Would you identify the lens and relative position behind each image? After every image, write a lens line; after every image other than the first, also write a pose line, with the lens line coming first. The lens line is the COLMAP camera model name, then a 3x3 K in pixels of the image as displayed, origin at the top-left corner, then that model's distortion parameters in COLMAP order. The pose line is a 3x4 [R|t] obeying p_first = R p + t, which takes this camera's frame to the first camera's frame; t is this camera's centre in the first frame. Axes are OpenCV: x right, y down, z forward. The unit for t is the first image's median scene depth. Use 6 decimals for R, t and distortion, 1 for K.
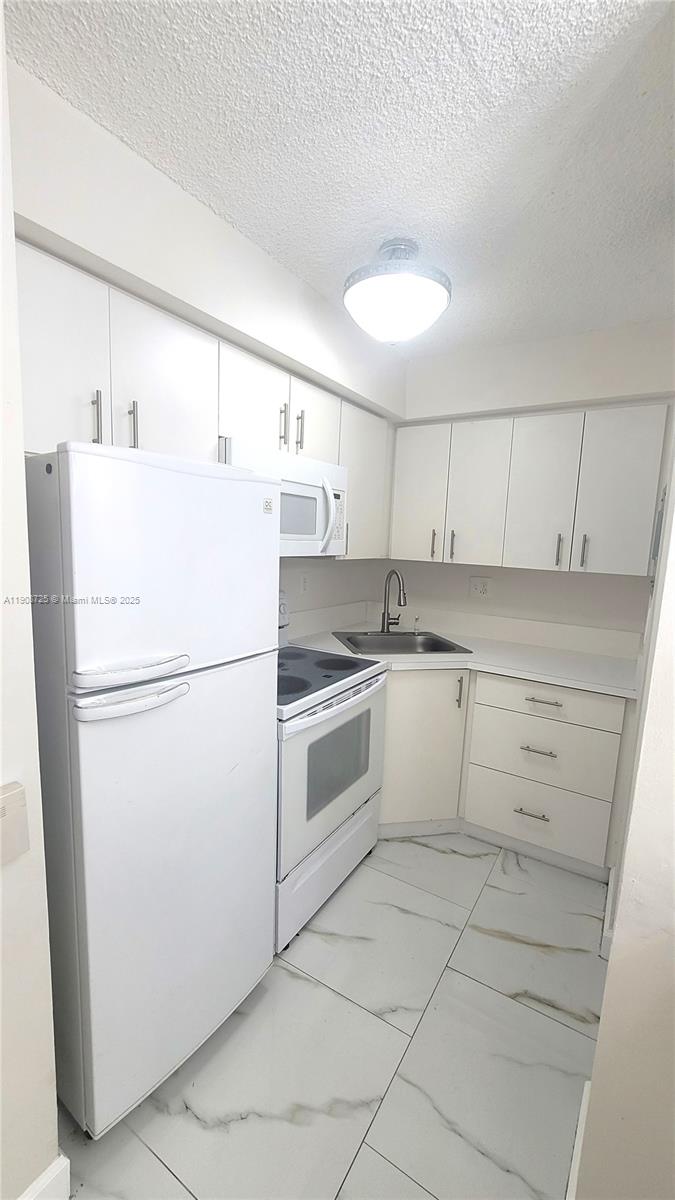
lens RADIAL K [[490.5, 0, 335.0], [0, 490.5, 601.1], [0, 0, 1]] dist [-0.003002, 0.000724]
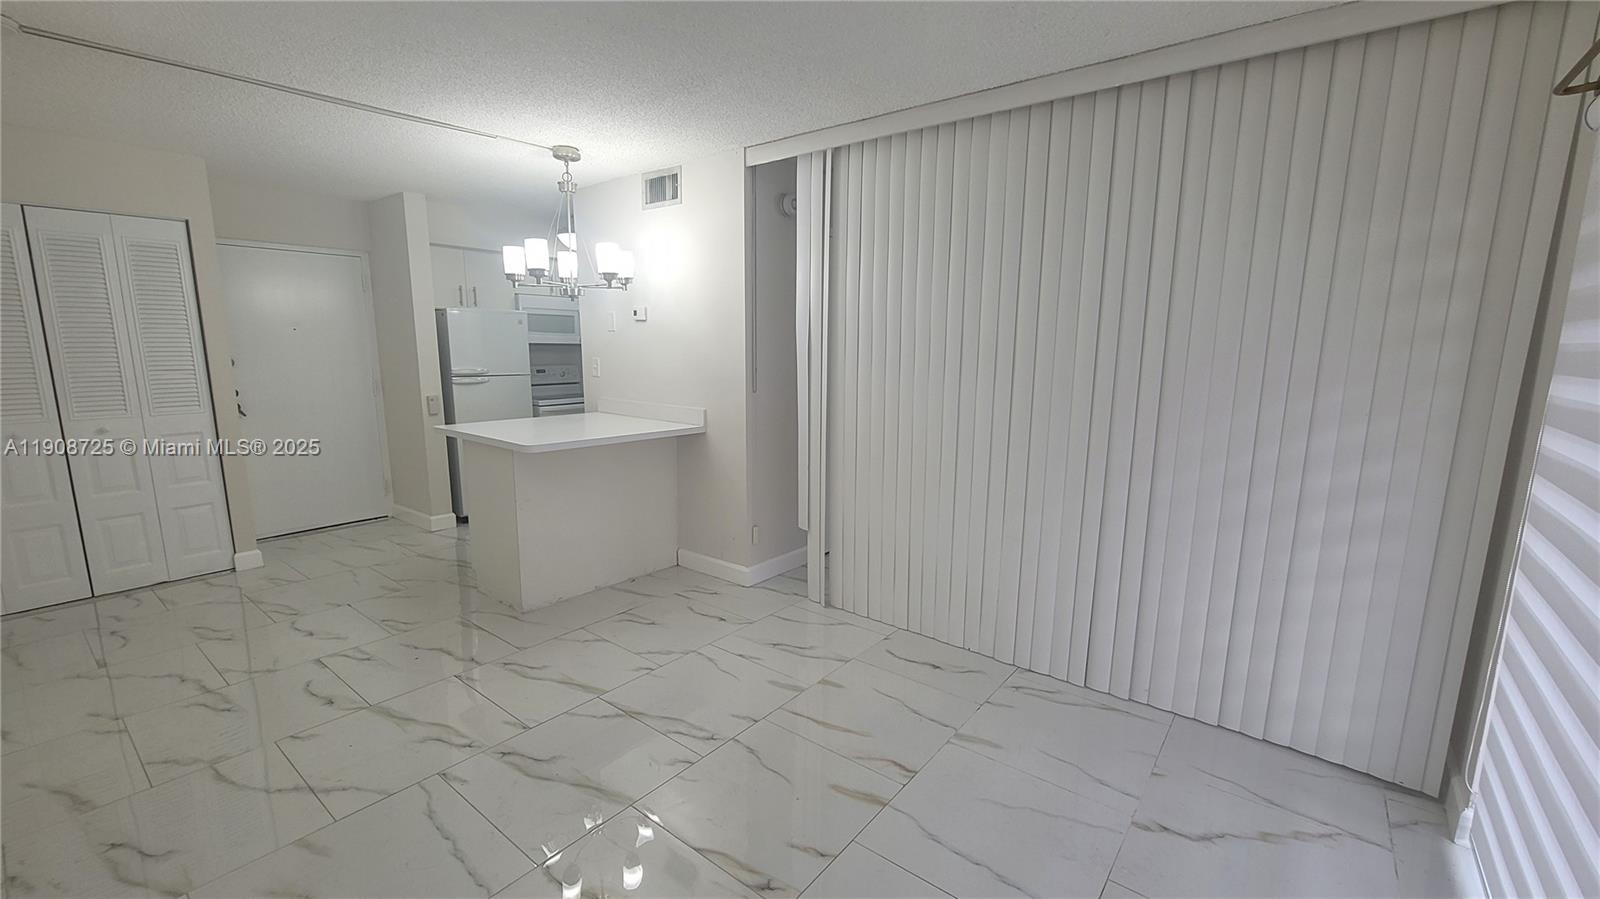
lens RADIAL K [[657.1, 0, 803.6], [0, 657.1, 458.0], [0, 0, 1]] dist [-0.001744, 0.000223]
pose [[0.993443, -0.008405, -0.114019, 1.129100], [0.012010, 0.999448, 0.030968, 0.290955], [0.113696, -0.032135, 0.992996, -1.536227]]
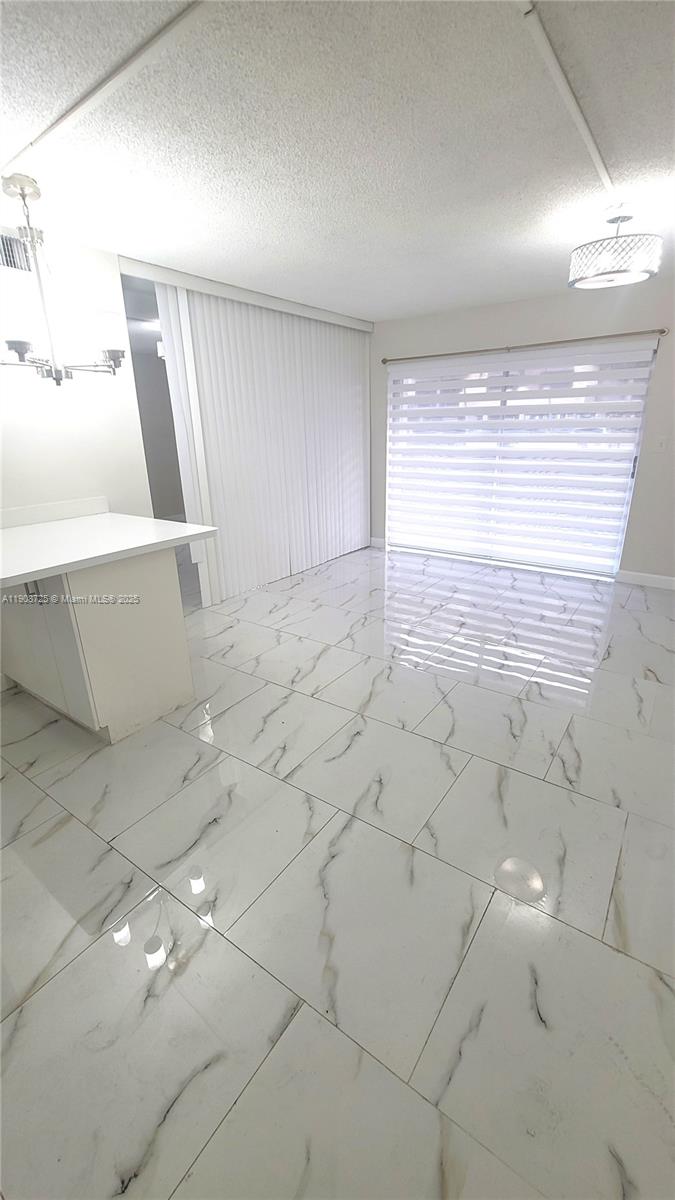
lens RADIAL K [[490.5, 0, 335.0], [0, 490.5, 601.1], [0, 0, 1]] dist [-0.003002, 0.000724]
pose [[0.061537, -0.375213, 0.924894, -0.650161], [0.160929, 0.918256, 0.361813, 0.091112], [-0.985046, 0.126577, 0.116889, -0.647237]]
